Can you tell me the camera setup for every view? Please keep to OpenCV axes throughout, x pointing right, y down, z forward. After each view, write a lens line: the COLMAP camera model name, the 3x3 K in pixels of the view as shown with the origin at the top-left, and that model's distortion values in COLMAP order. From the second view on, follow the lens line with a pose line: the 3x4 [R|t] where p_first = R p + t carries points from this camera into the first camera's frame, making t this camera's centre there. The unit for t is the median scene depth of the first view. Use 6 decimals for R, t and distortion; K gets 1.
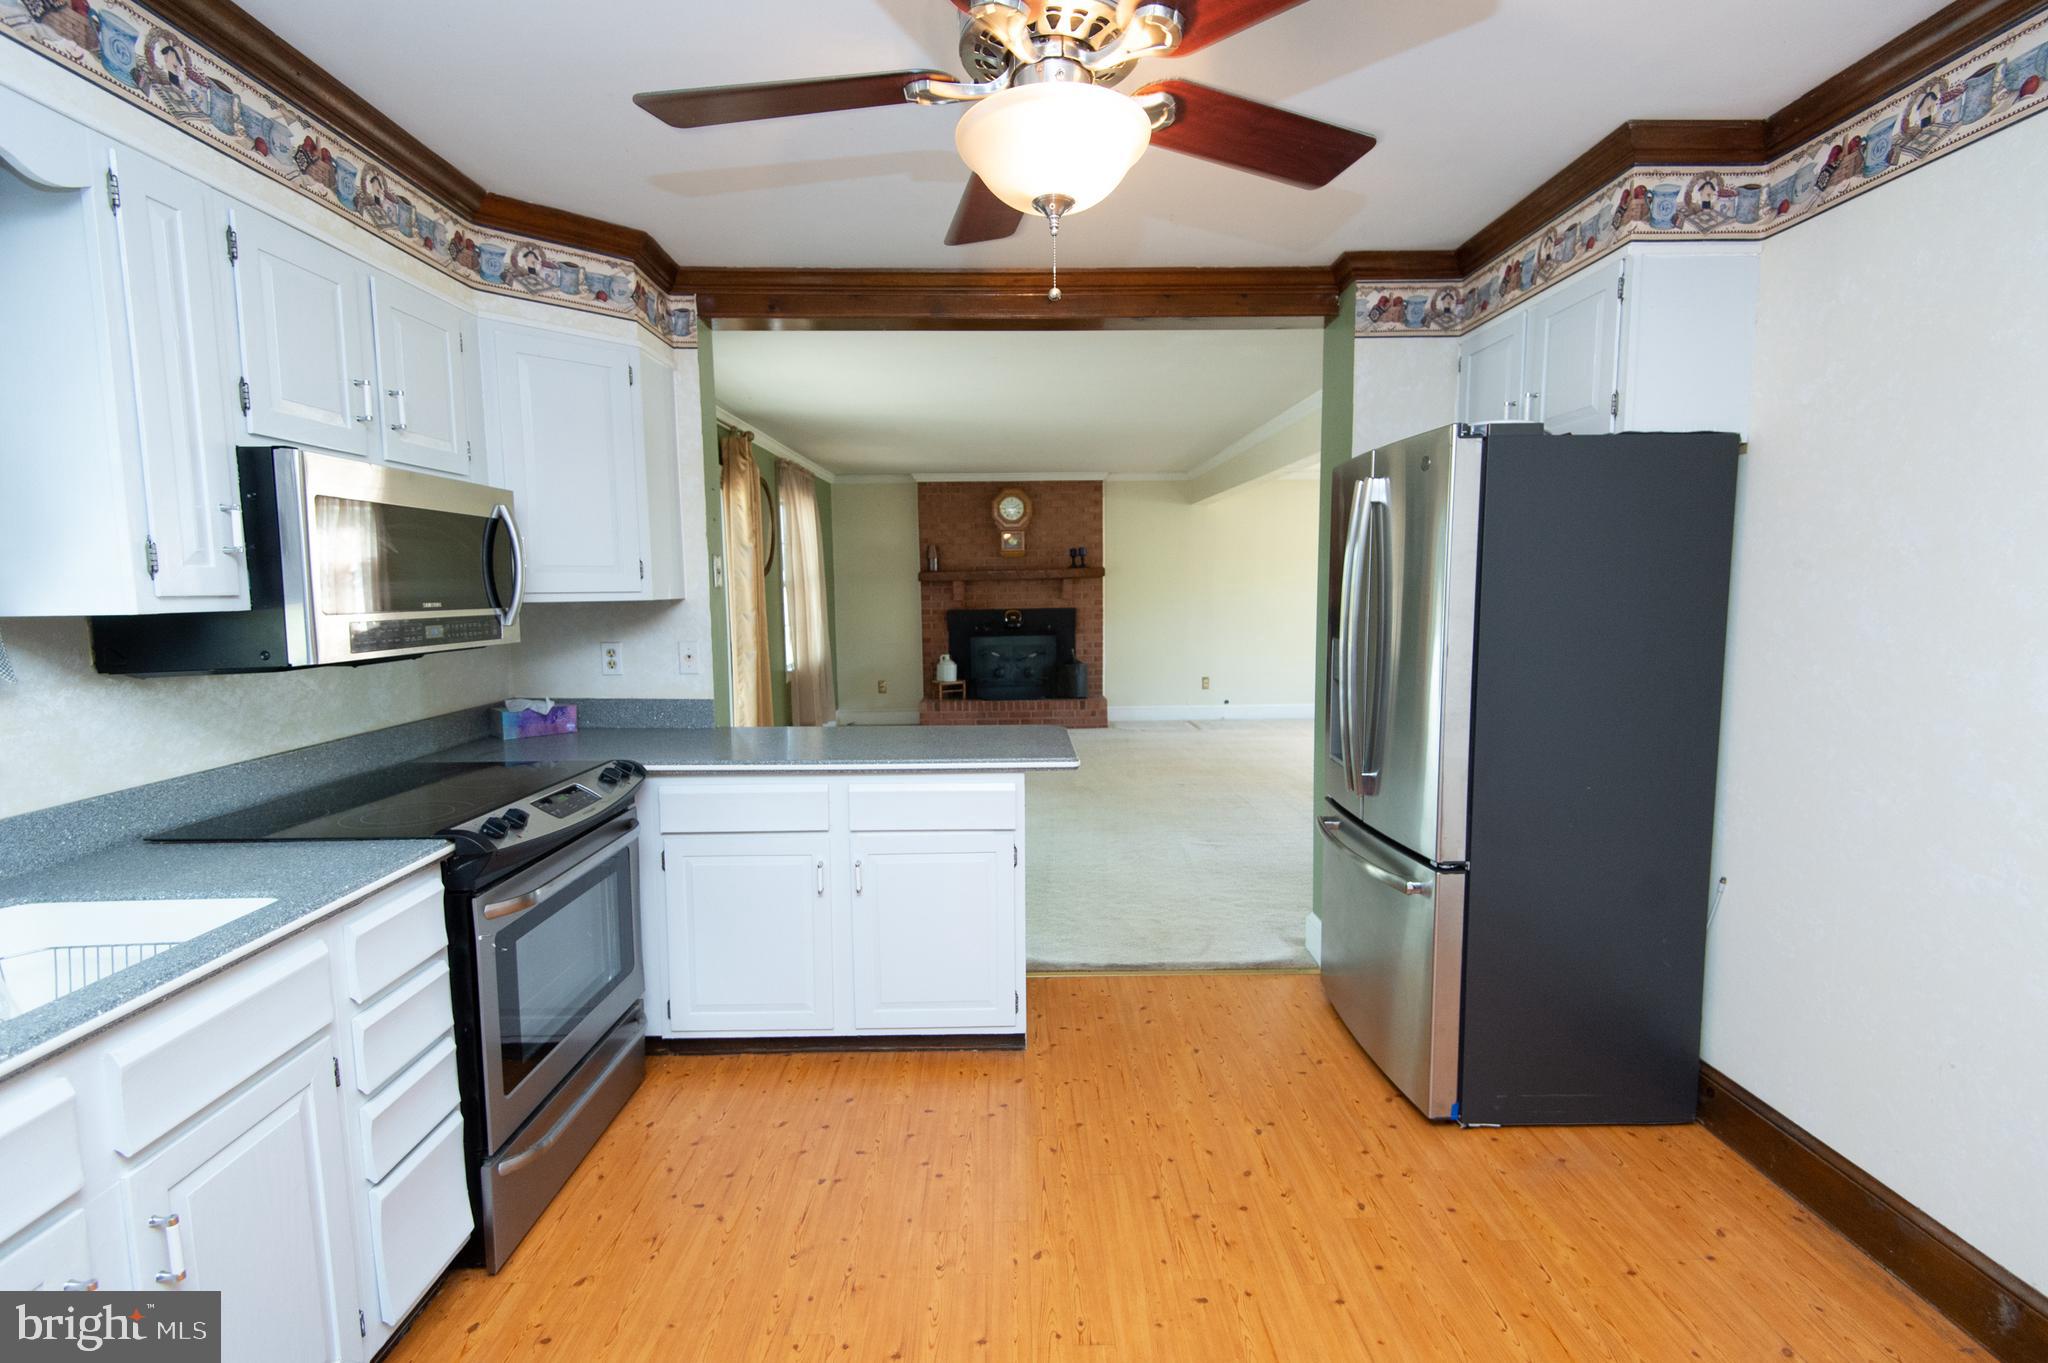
lens RADIAL K [[930.7, 0, 1024.0], [0, 930.7, 681.5], [0, 0, 1]] dist [0.040904, -0.032280]
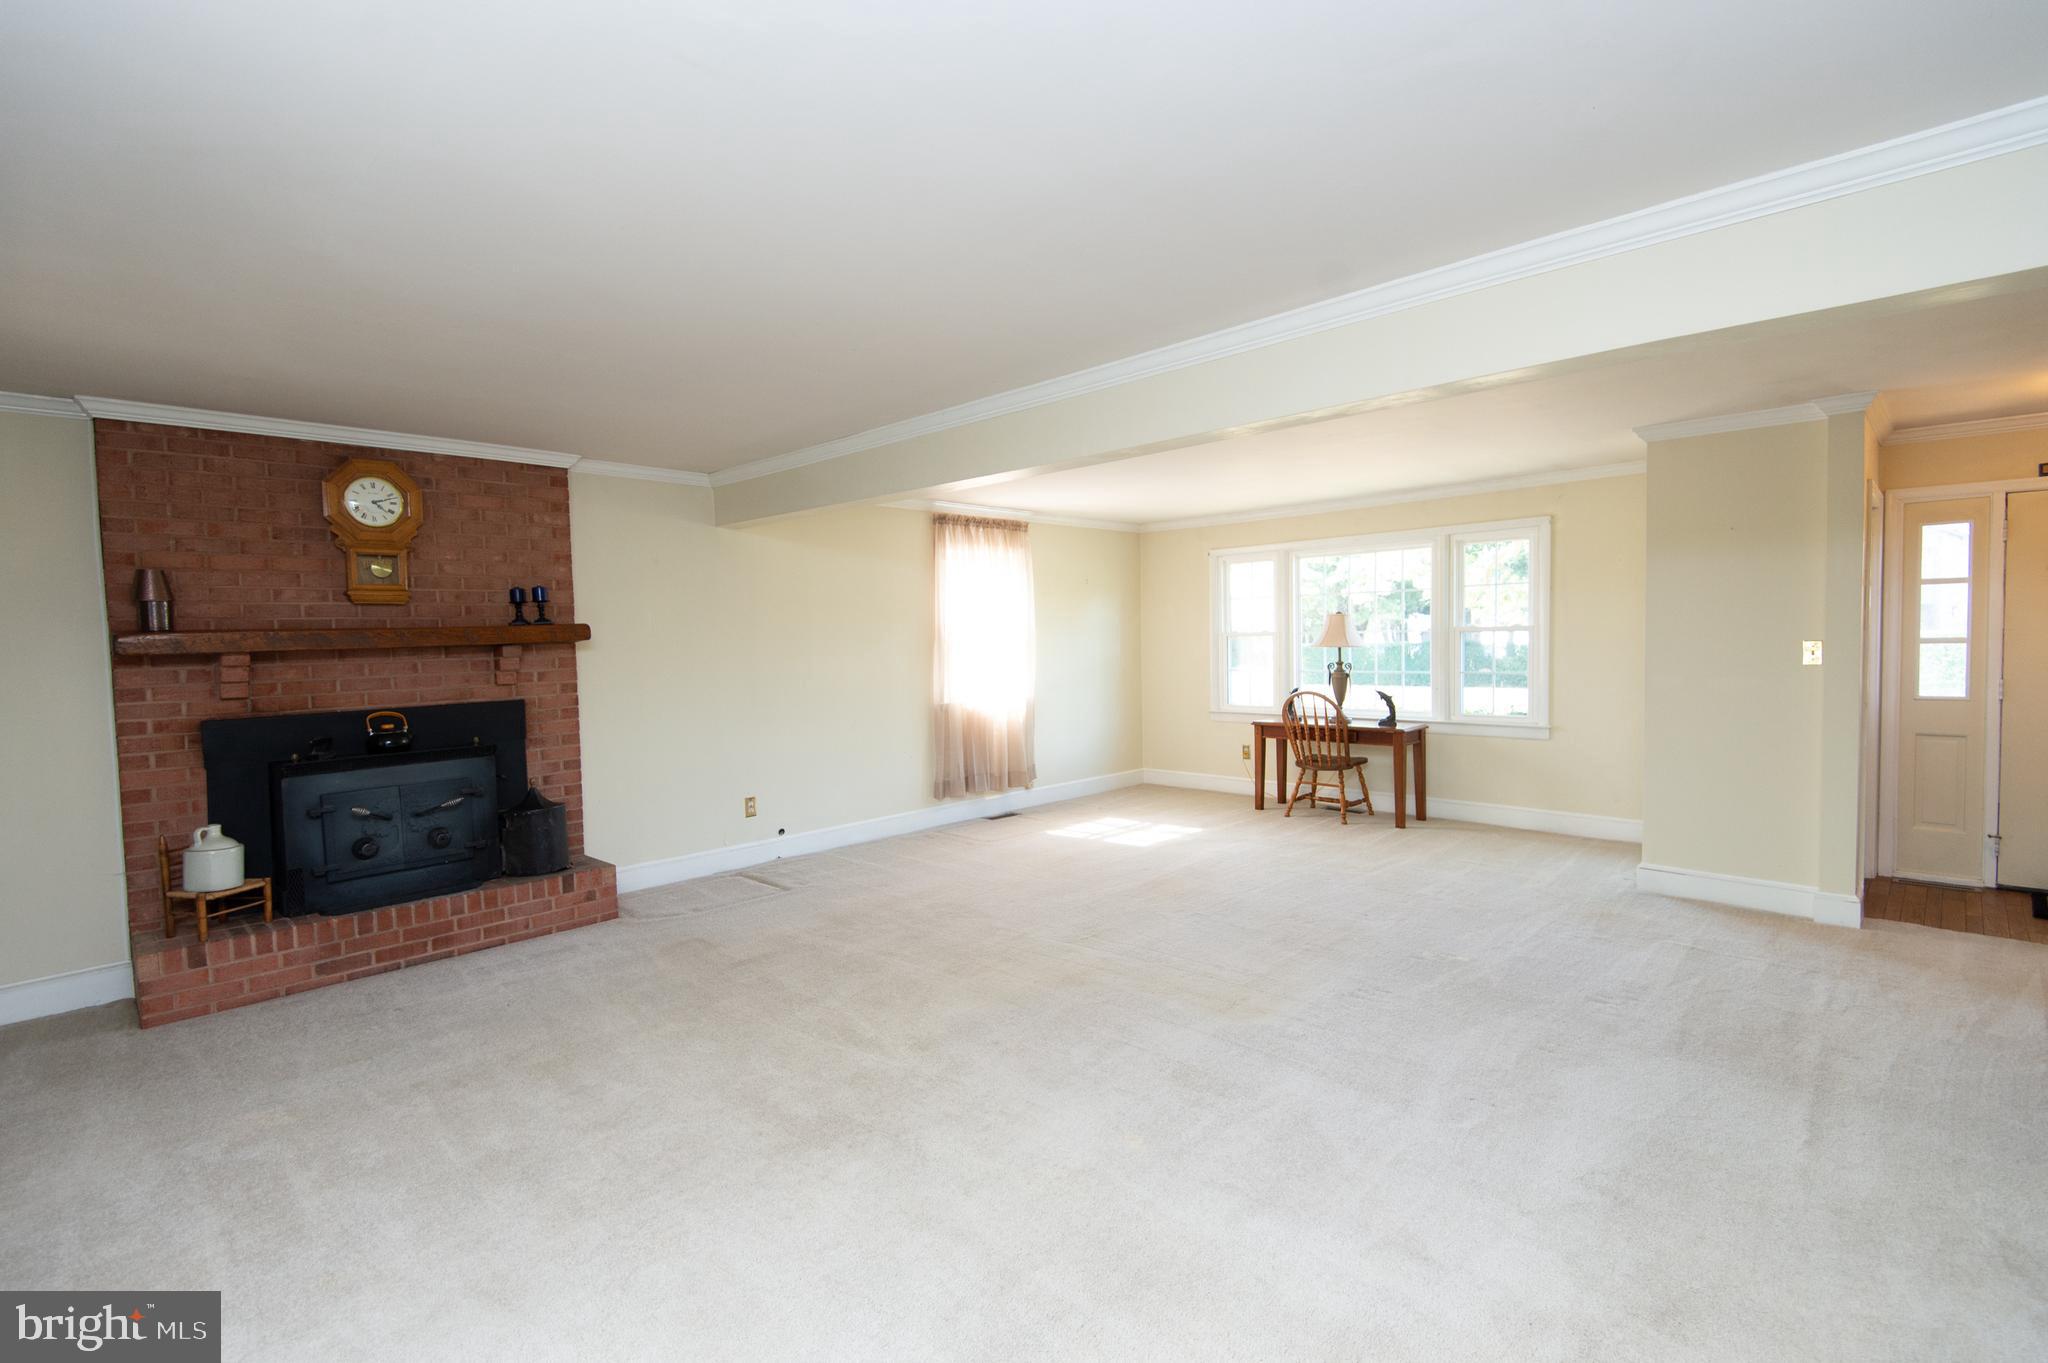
lens RADIAL K [[922.1, 0, 1024.0], [0, 922.1, 681.5], [0, 0, 1]] dist [0.042436, -0.029926]
pose [[0.715694, -0.037726, 0.697394, -0.114705], [0.086537, 0.995635, -0.034947, -0.047835], [-0.693032, 0.085362, 0.715835, 0.435943]]
